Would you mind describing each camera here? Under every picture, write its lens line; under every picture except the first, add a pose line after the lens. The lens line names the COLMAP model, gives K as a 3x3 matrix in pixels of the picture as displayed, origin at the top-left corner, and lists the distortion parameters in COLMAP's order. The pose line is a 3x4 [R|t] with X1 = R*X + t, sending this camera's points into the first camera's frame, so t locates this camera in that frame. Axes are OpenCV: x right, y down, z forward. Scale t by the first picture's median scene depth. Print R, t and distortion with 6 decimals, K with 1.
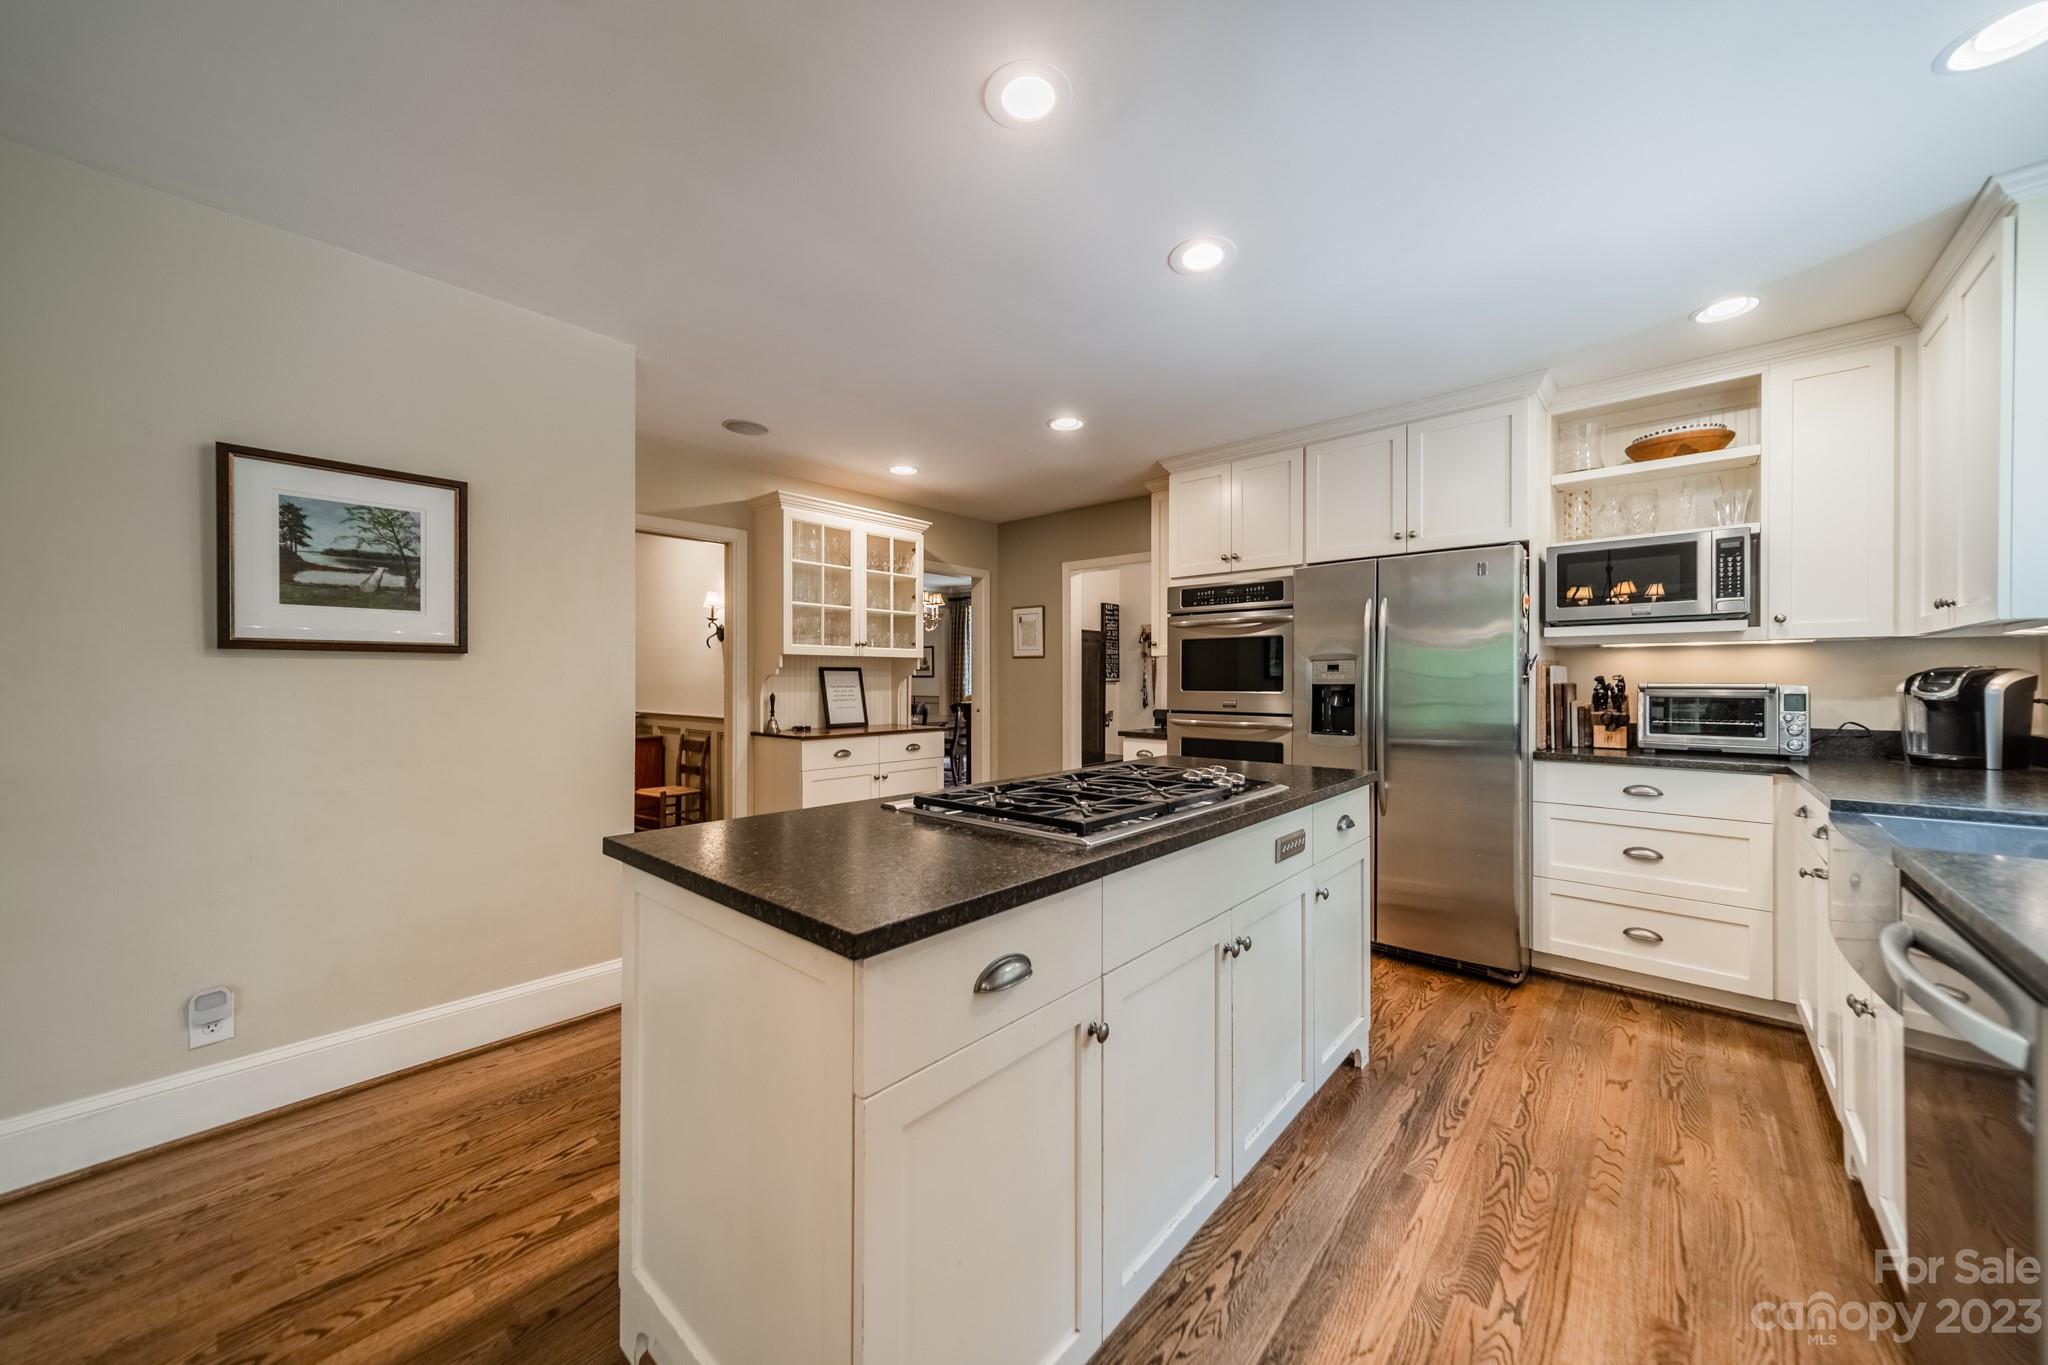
lens RADIAL K [[726.1, 0, 1019.8], [0, 726.1, 675.9], [0, 0, 1]] dist [0.008204, 0.000247]
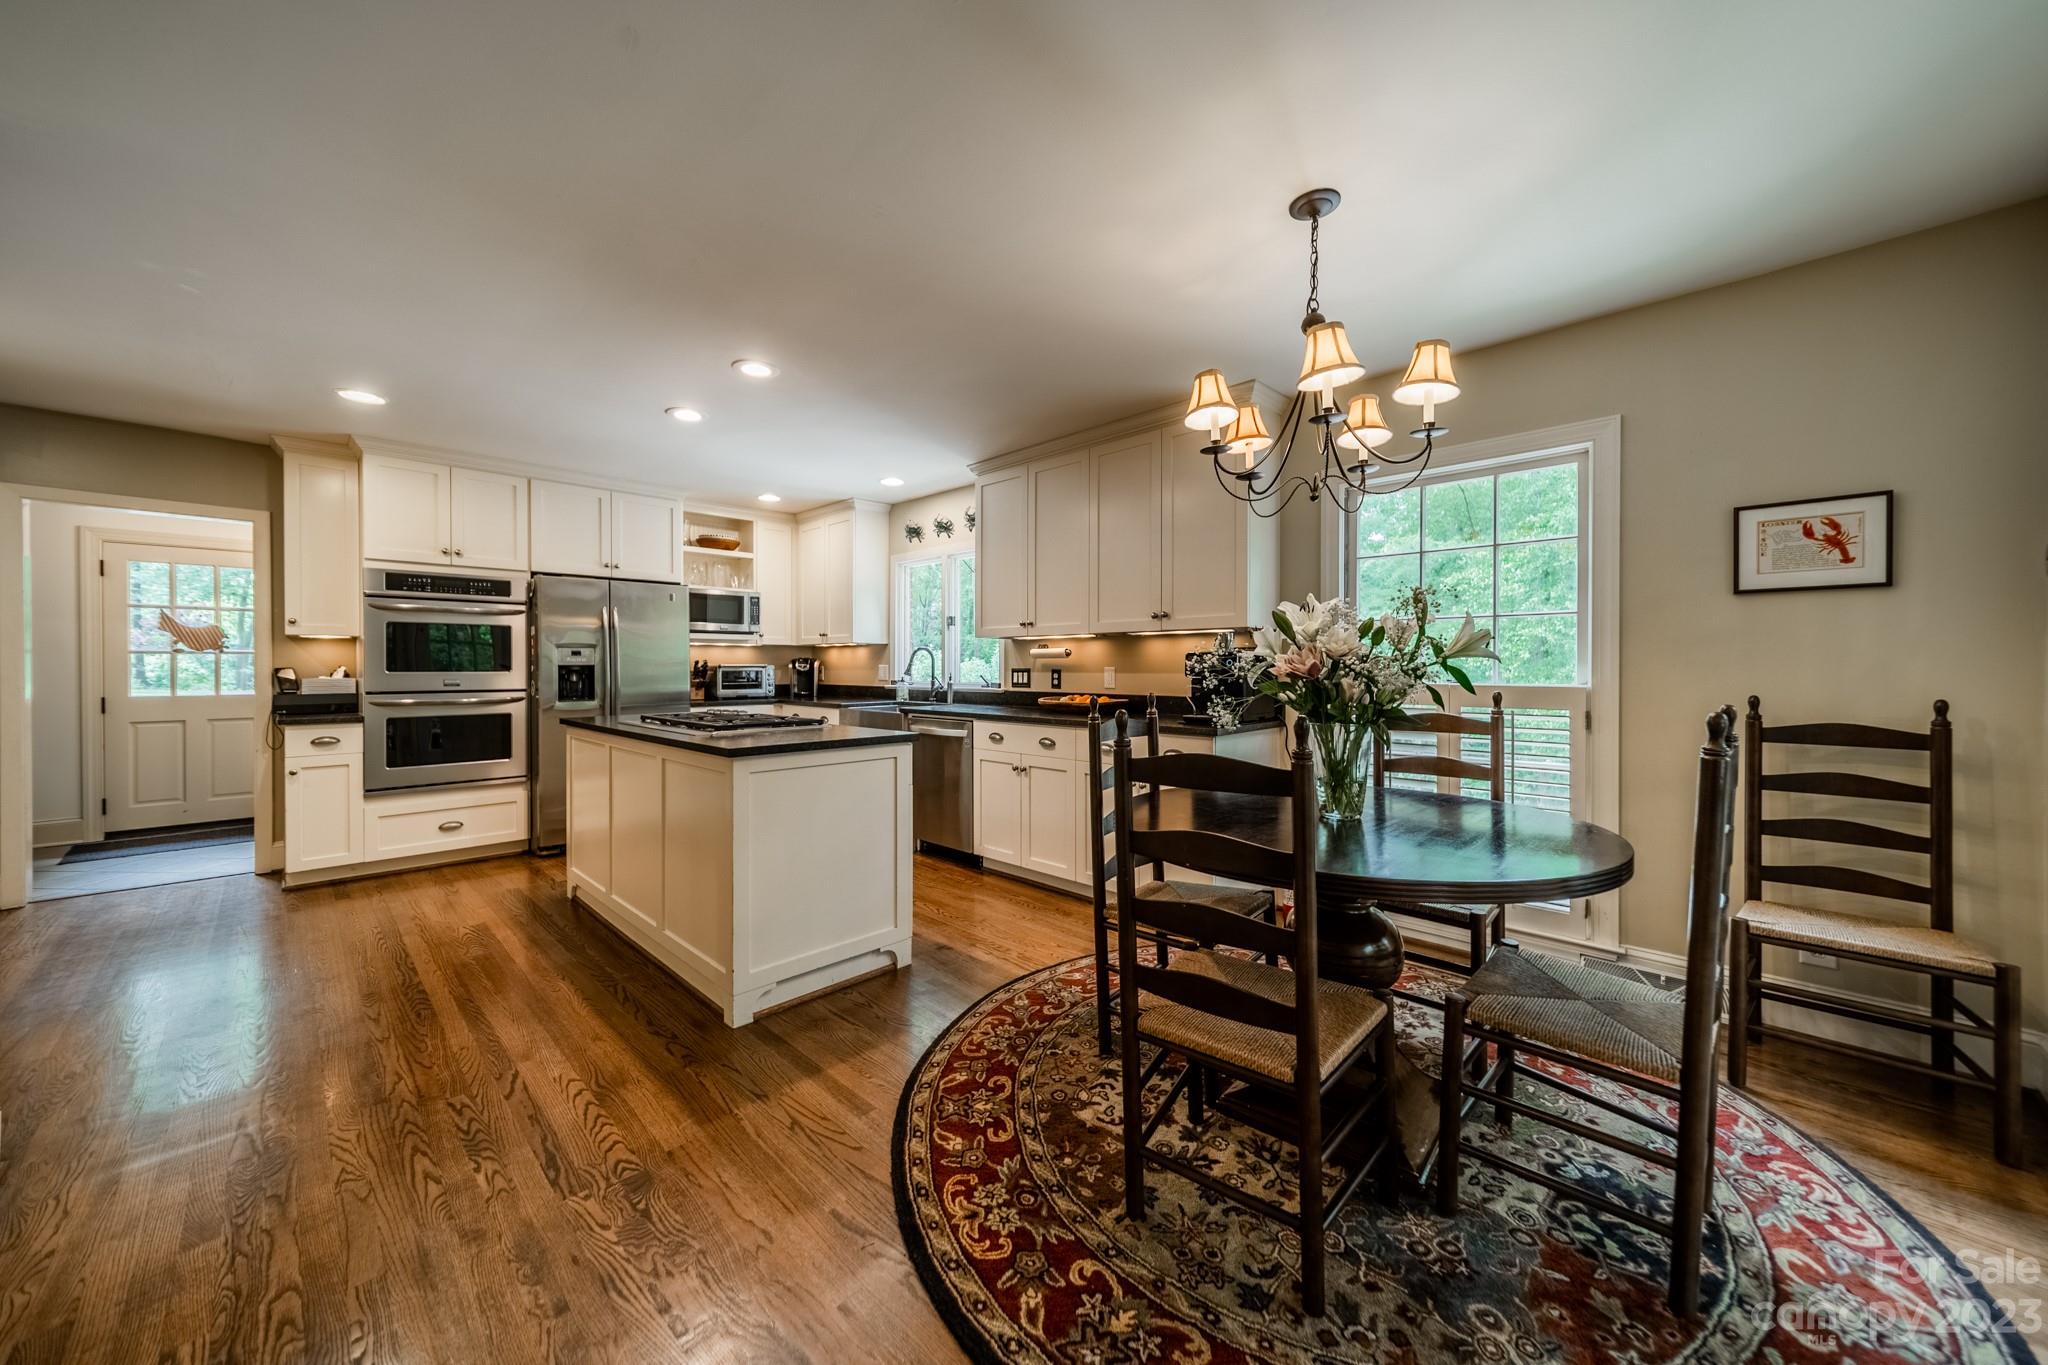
lens RADIAL K [[726.1, 0, 1025.4], [0, 726.1, 672.1], [0, 0, 1]] dist [0.008204, 0.000247]
pose [[0.046205, -0.007071, 0.998907, -1.005949], [0.001793, 0.999974, 0.006996, 0.018139], [-0.998930, 0.001467, 0.046216, 0.088605]]
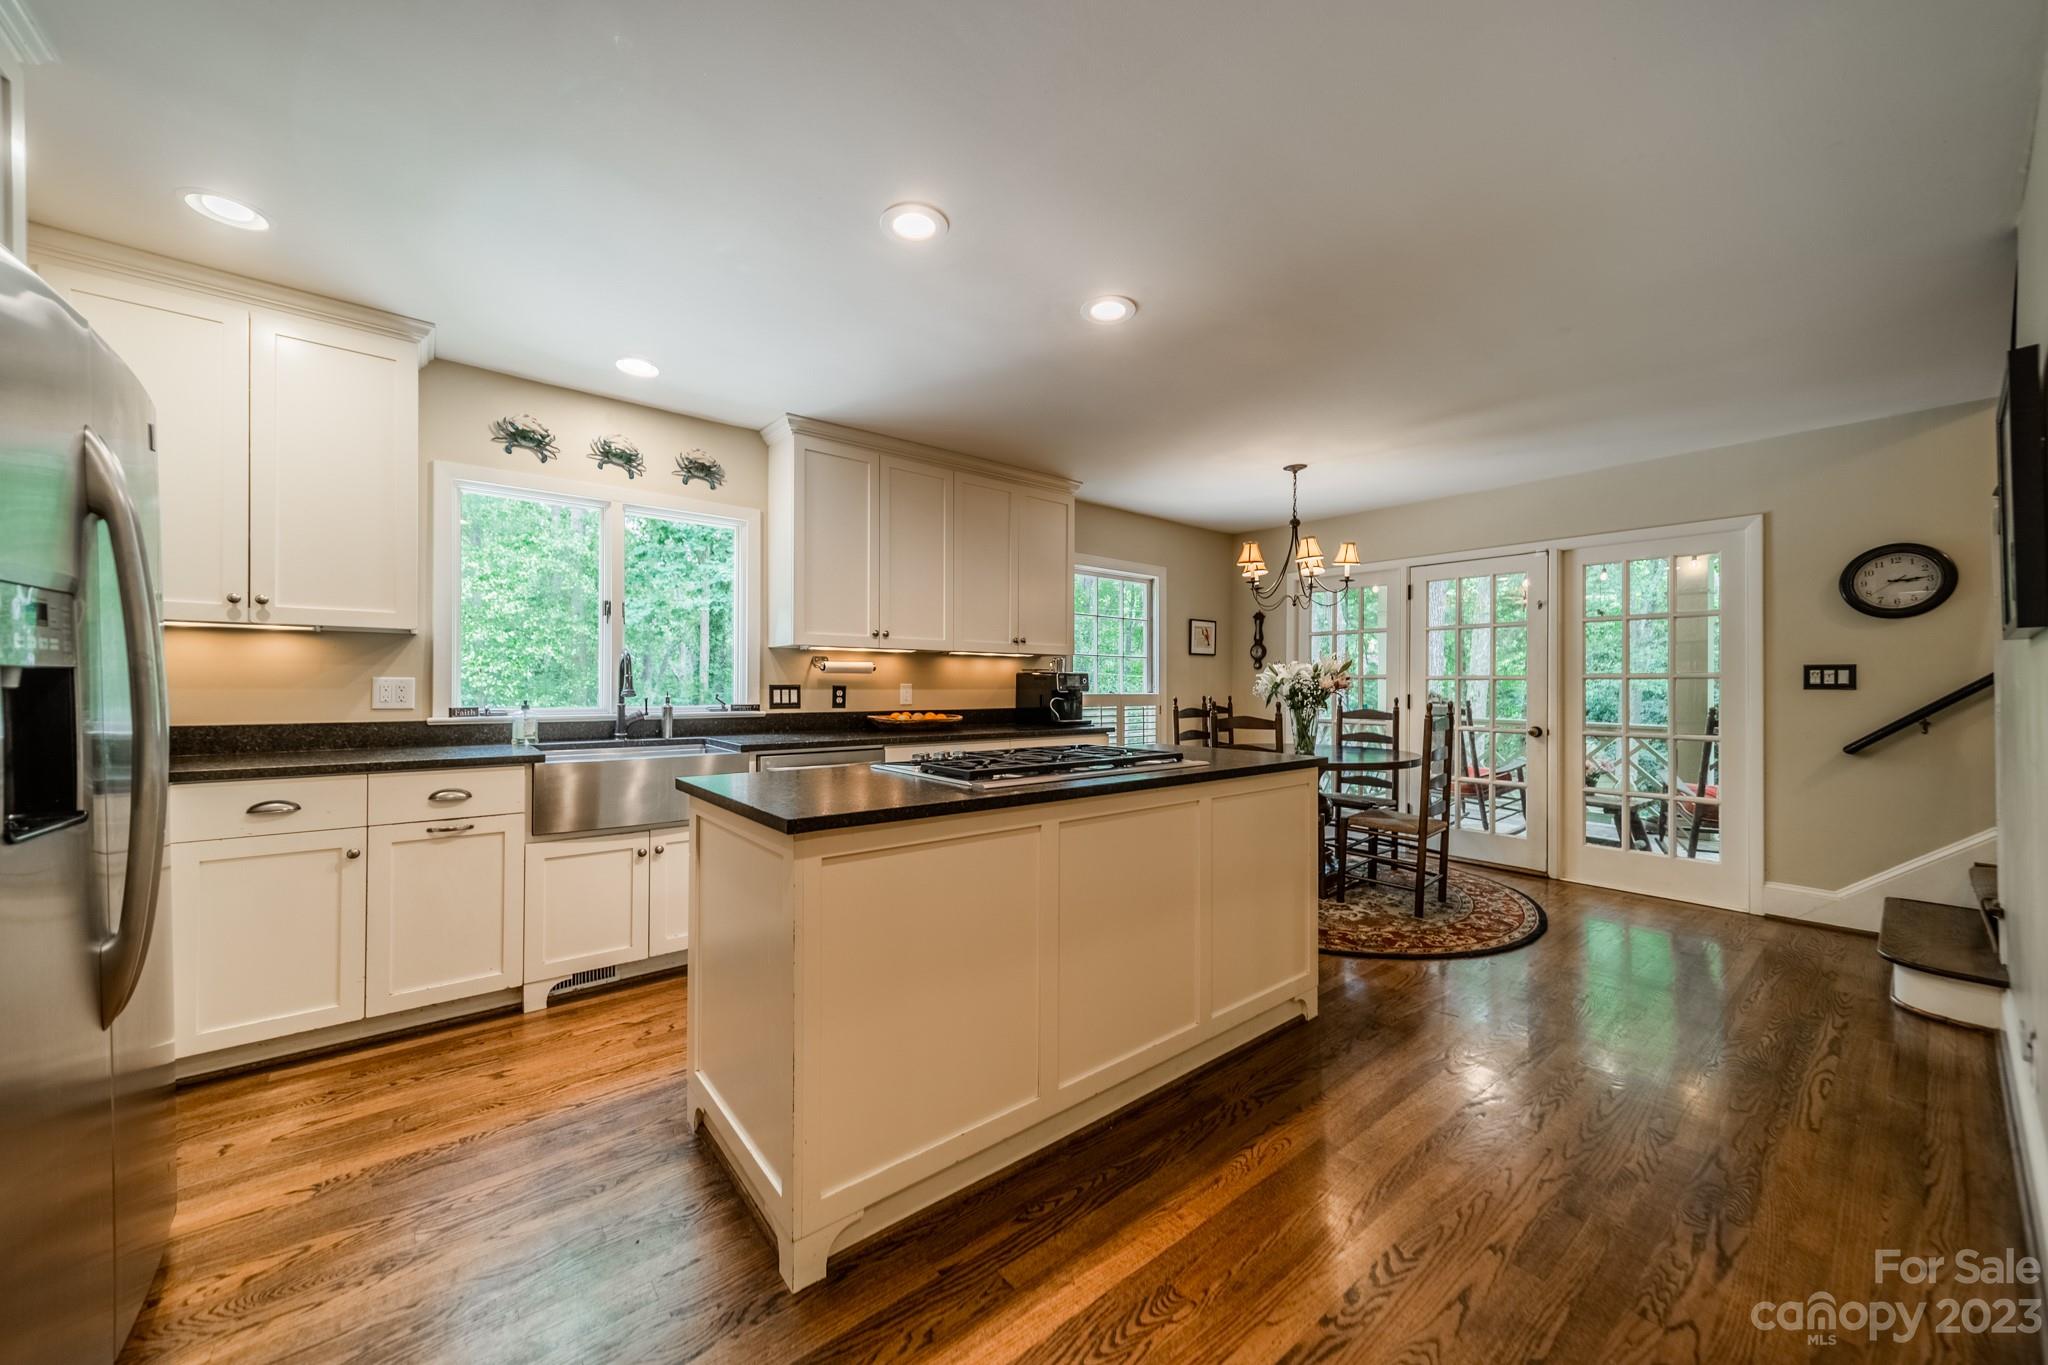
lens RADIAL K [[726.1, 0, 1020.3], [0, 726.1, 682.0], [0, 0, 1]] dist [0.008204, 0.000247]
pose [[-0.985915, -0.001161, 0.167246, -0.030659], [-0.001707, 0.999994, -0.003120, 0.019665], [-0.167241, -0.003361, -0.985910, 1.350373]]
